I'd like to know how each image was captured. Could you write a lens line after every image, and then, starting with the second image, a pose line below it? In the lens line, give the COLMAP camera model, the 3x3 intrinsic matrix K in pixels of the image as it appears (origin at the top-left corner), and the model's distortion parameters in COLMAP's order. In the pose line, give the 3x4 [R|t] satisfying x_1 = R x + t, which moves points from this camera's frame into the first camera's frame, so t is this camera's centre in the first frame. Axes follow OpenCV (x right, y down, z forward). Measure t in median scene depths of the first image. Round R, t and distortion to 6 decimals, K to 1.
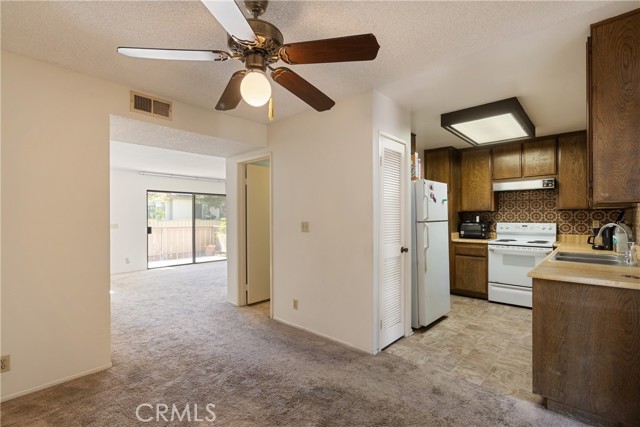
lens RADIAL K [[295.4, 0, 320.0], [0, 295.4, 213.5], [0, 0, 1]] dist [-0.025568, 0.000350]
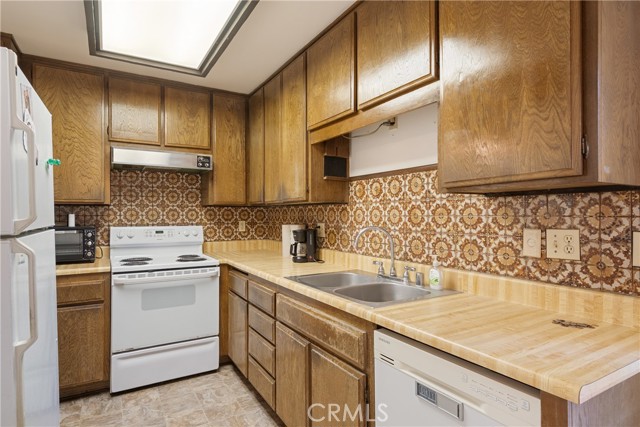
lens RADIAL K [[357.8, 0, 320.0], [0, 357.8, 213.5], [0, 0, 1]] dist [-0.002458, -0.000871]
pose [[0.270729, 0.011131, 0.962591, 0.111808], [-0.007964, 0.999925, -0.009323, 0.011413], [-0.962623, -0.005142, 0.270797, 0.523925]]
